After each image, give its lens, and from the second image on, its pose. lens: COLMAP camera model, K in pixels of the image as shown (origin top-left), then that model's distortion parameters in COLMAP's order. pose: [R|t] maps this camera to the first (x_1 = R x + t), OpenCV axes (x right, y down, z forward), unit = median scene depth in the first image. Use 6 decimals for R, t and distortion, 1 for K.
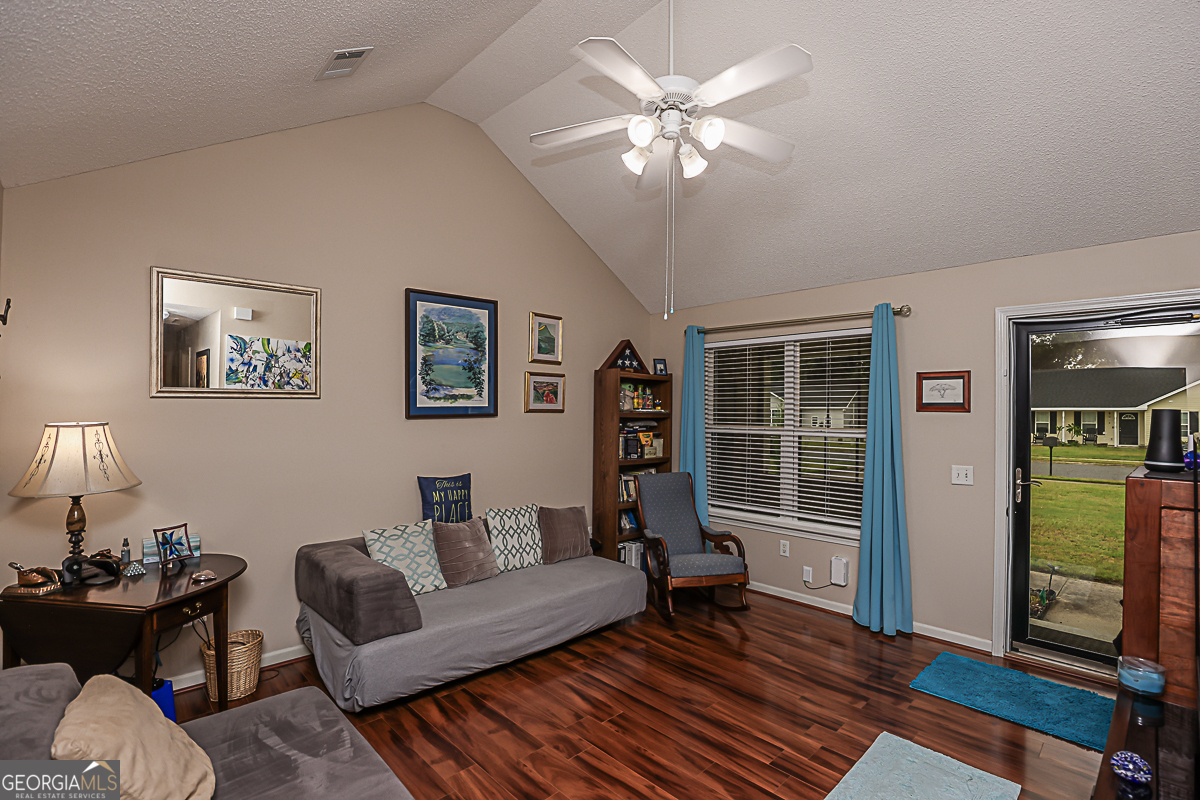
lens RADIAL K [[547.5, 0, 601.6], [0, 547.5, 406.5], [0, 0, 1]] dist [-0.035257, 0.005887]
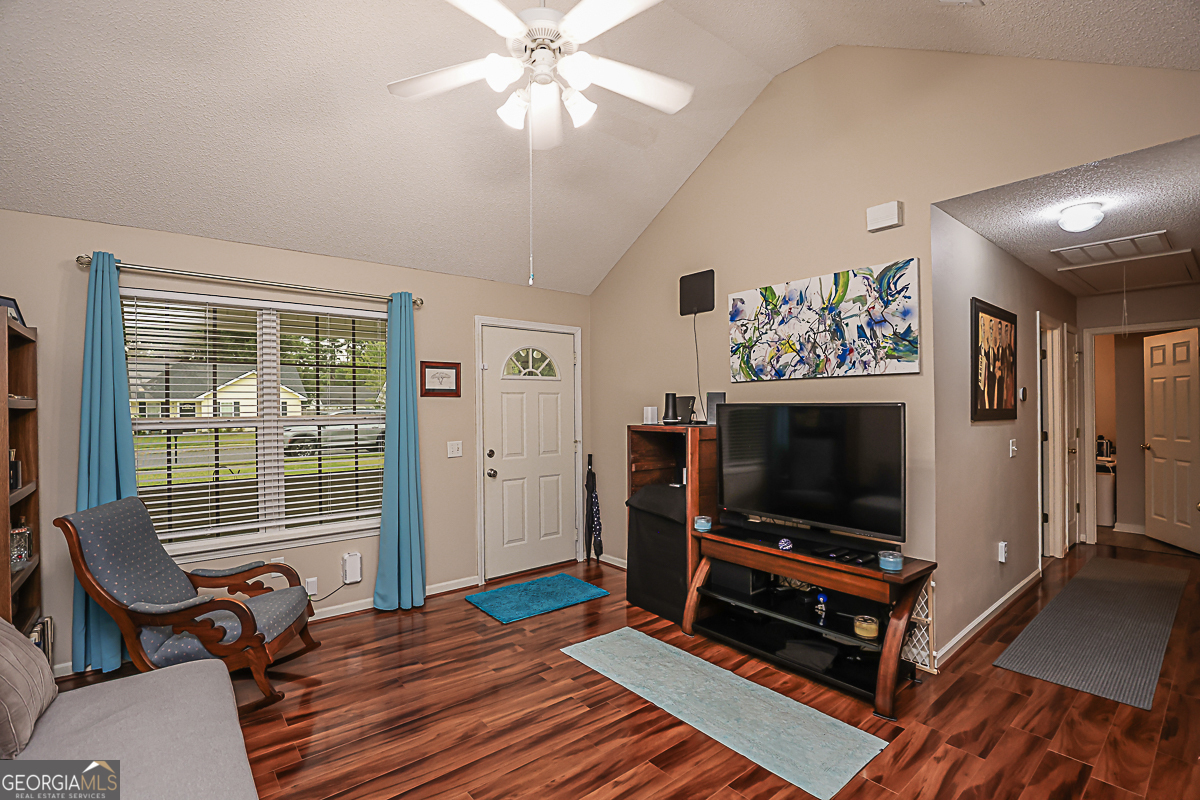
lens RADIAL K [[545.3, 0, 598.8], [0, 545.3, 406.3], [0, 0, 1]] dist [-0.049146, 0.012233]
pose [[0.075925, -0.012308, 0.997038, -0.477648], [-0.002147, 0.999919, 0.012508, 0.013999], [-0.997111, -0.003091, 0.075893, 0.541430]]
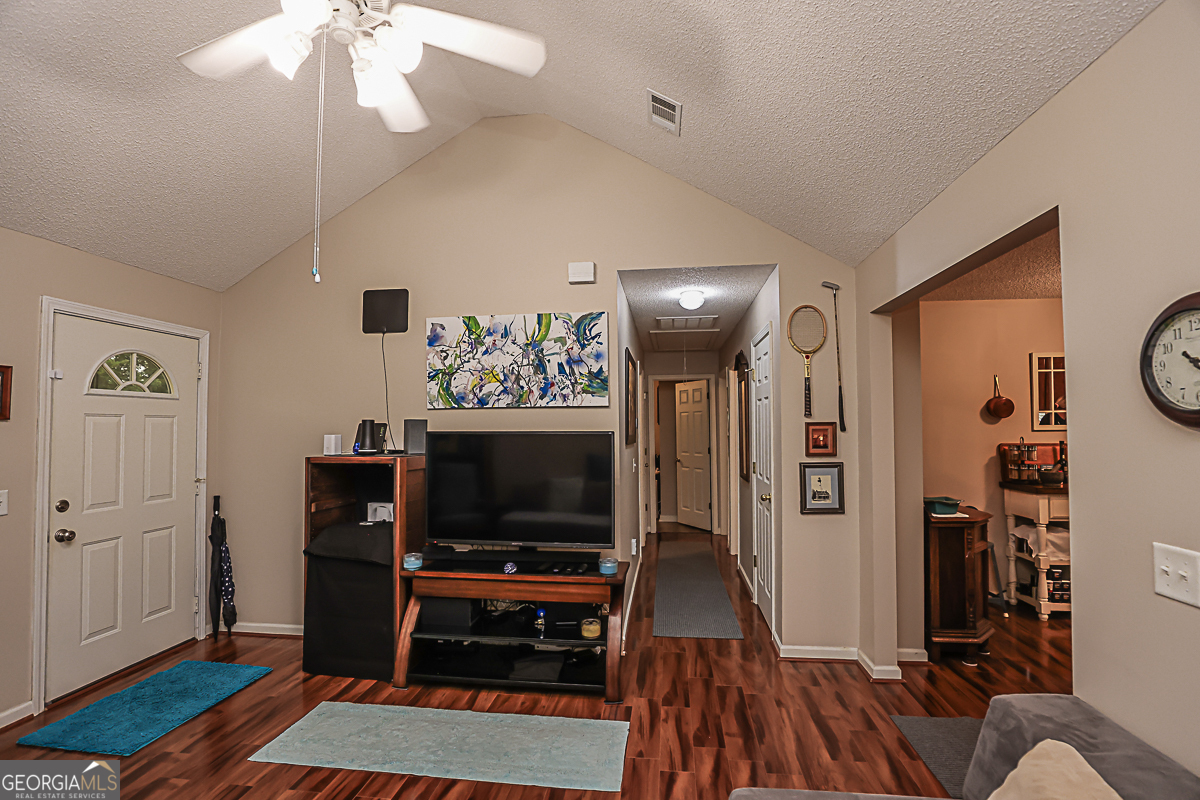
lens RADIAL K [[547.5, 0, 601.6], [0, 547.5, 406.5], [0, 0, 1]] dist [-0.035257, 0.005887]
pose [[-0.635237, 0.021706, 0.772012, -0.401641], [-0.009501, 0.999310, -0.035914, 0.009093], [-0.772259, -0.030149, -0.634592, 0.752158]]
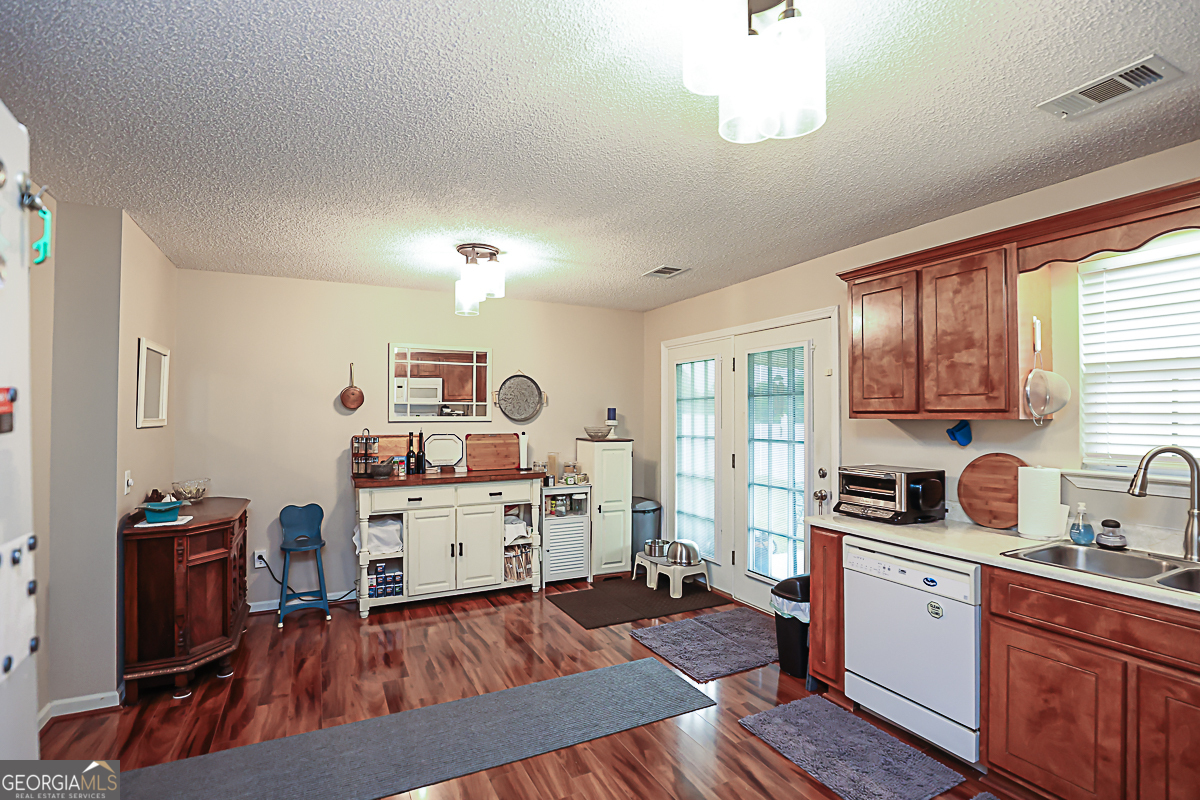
lens RADIAL K [[559.0, 0, 601.0], [0, 559.0, 406.9], [0, 0, 1]] dist [-0.038610, 0.008564]
pose [[-0.956225, -0.003745, 0.292609, -0.864870], [-0.010485, 0.999715, -0.021469, -0.000858], [-0.292445, -0.023597, -0.955991, 0.299197]]
